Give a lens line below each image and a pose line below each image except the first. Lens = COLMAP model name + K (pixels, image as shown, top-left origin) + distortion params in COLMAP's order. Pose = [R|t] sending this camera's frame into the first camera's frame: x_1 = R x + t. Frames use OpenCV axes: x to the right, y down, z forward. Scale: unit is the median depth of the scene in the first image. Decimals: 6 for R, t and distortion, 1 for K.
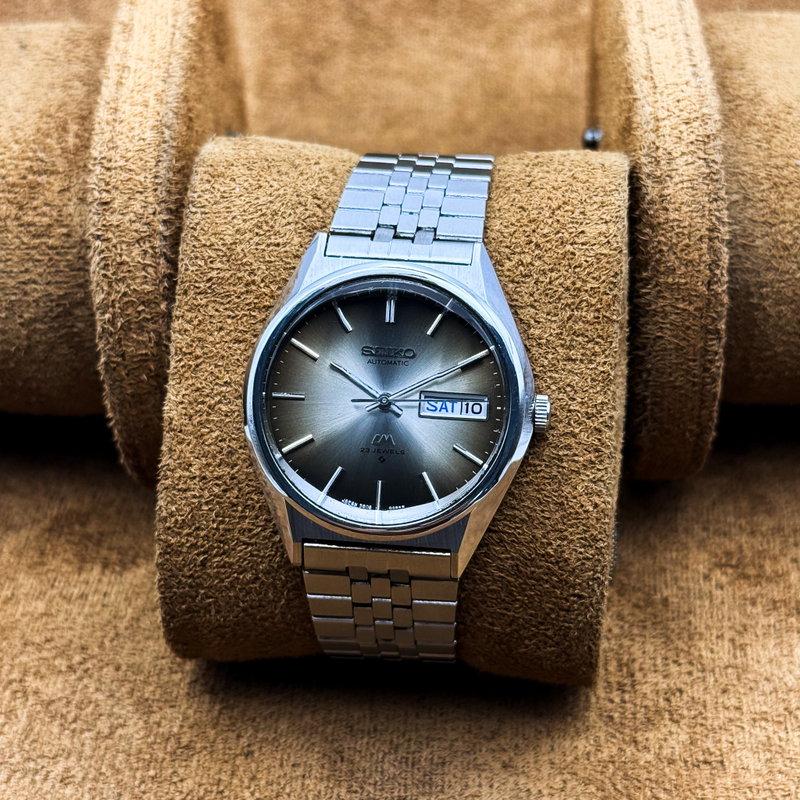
lens RADIAL K [[1853.9, 0, 416.2], [0, 1853.9, 381.6], [0, 0, 1]] dist [0.026804, 0.460449]
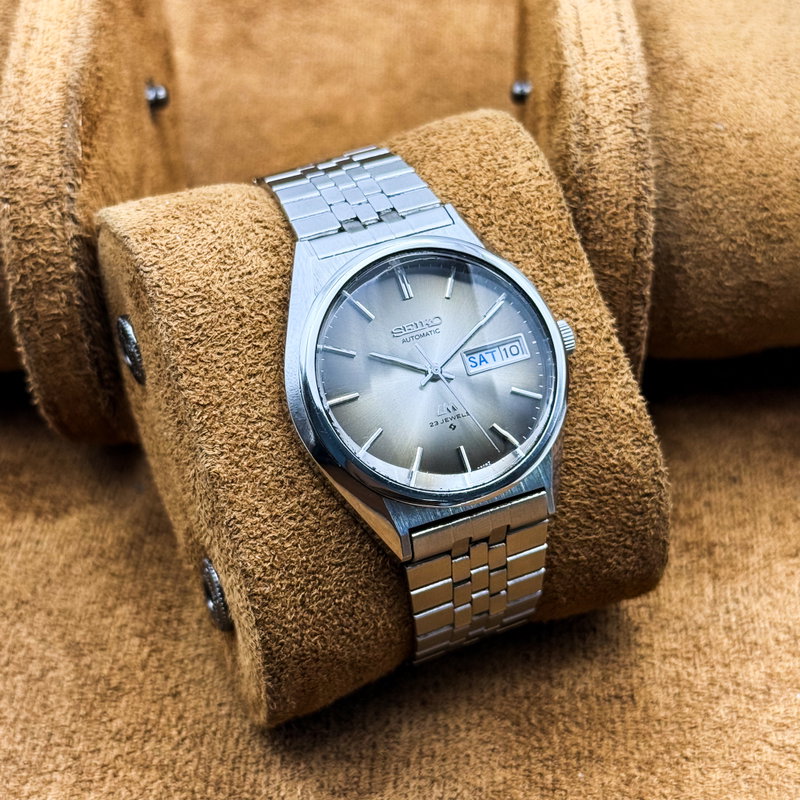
lens RADIAL K [[1853.9, 0, 416.2], [0, 1853.9, 381.6], [0, 0, 1]] dist [0.026804, 0.460449]
pose [[0.870063, -0.316657, 0.377781, -0.392313], [0.350957, 0.936093, -0.023651, 0.034661], [-0.346149, 0.153163, 0.925593, 0.071651]]
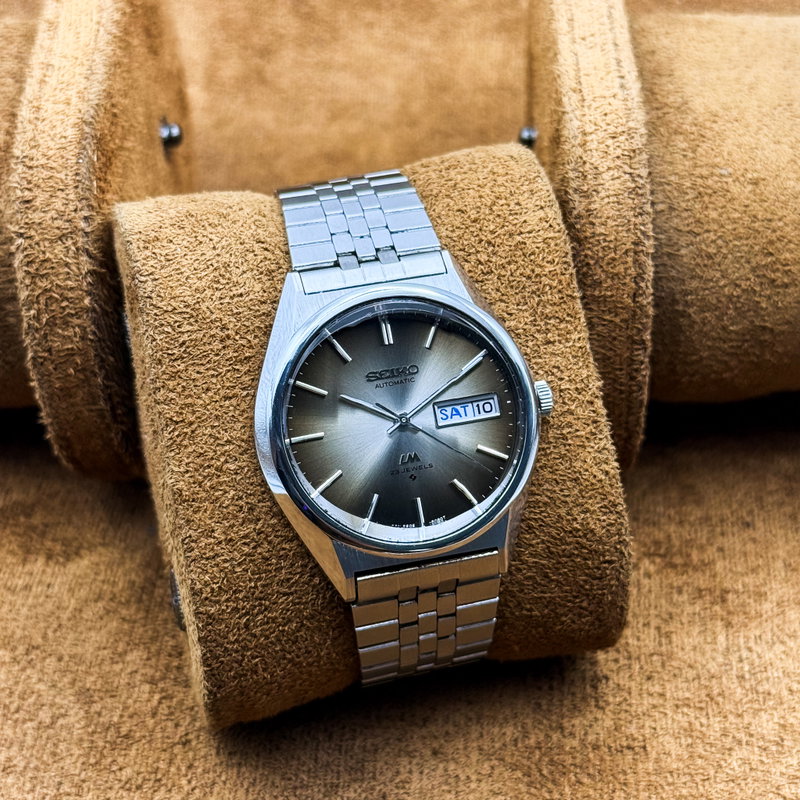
lens RADIAL K [[1853.9, 0, 416.2], [0, 1853.9, 381.6], [0, 0, 1]] dist [0.026804, 0.460449]
pose [[0.936849, -0.221193, 0.270900, -0.270018], [0.223880, 0.974383, 0.021355, -0.029156], [-0.268683, 0.040643, 0.962371, 0.020464]]
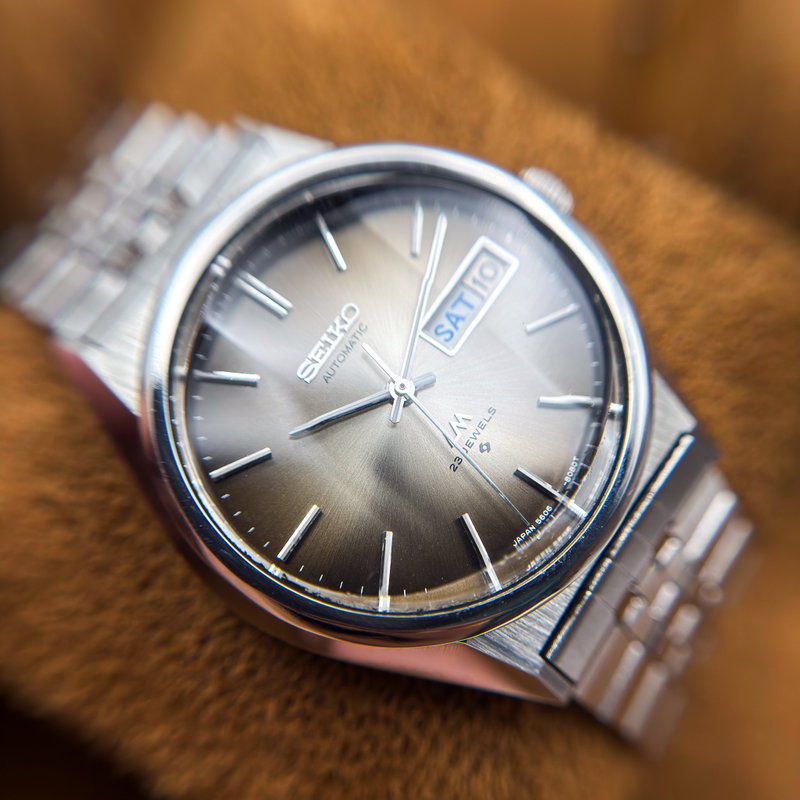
lens RADIAL K [[813.6, 0, 401.9], [0, 813.6, 420.0], [0, 0, 1]] dist [0.614356, 0.001543]
pose [[0.501661, -0.815860, 0.287591, -0.093877], [0.845155, 0.533153, 0.038235, 0.005971], [-0.184525, 0.223878, 0.956990, 0.733182]]
